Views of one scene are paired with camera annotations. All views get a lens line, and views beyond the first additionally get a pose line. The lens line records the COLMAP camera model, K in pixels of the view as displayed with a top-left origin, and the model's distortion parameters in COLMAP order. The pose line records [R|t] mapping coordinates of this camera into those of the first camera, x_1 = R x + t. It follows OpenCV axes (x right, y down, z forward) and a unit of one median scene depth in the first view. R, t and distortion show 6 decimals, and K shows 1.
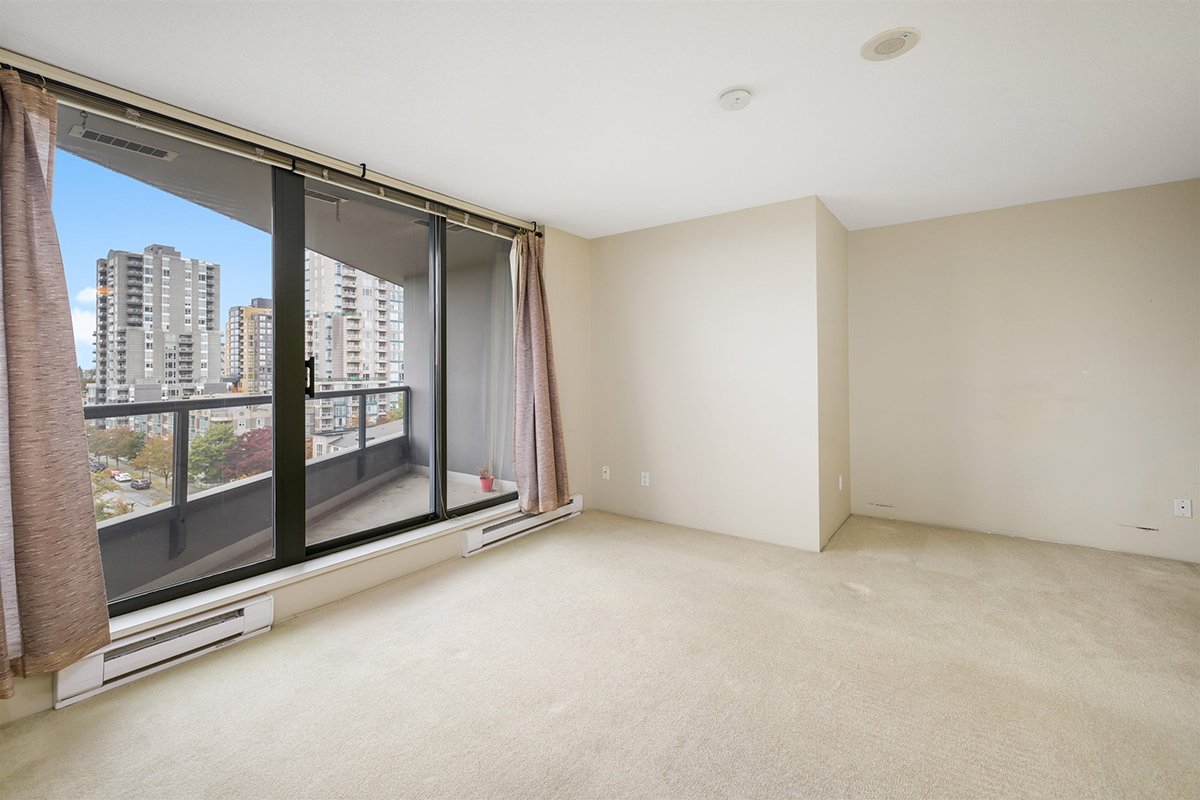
lens RADIAL K [[499.9, 0, 604.0], [0, 499.9, 364.1], [0, 0, 1]] dist [0.002624, 0.000324]
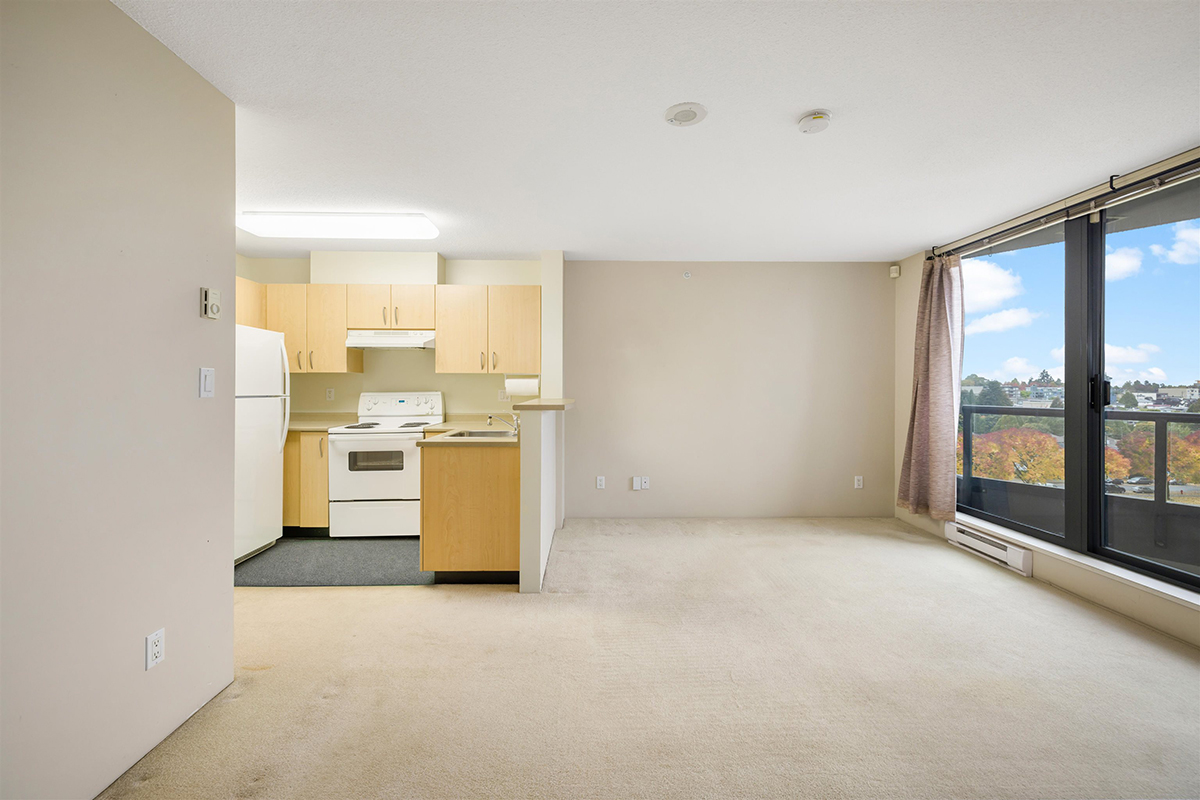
lens RADIAL K [[499.9, 0, 595.7], [0, 499.9, 393.5], [0, 0, 1]] dist [0.002624, 0.000324]
pose [[-0.806048, 0.013719, -0.591691, 0.605542], [0.007881, 0.999891, 0.012448, 0.000595], [0.591798, 0.005371, -0.806068, 0.779315]]
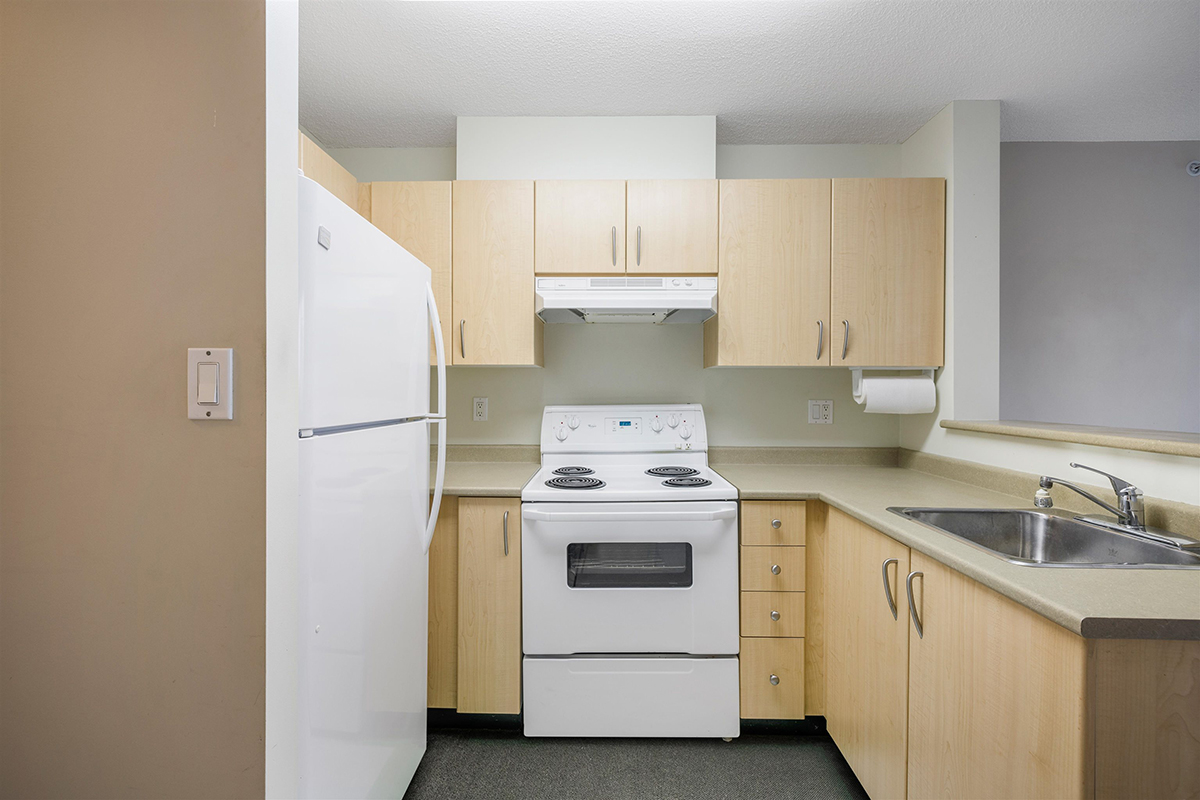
lens RADIAL K [[499.9, 0, 596.0], [0, 499.9, 395.8], [0, 0, 1]] dist [0.002624, 0.000324]
pose [[-0.827352, 0.010366, -0.561589, 0.634731], [0.008289, 0.999946, 0.006245, -0.005932], [0.561623, 0.000512, -0.827393, 0.108958]]
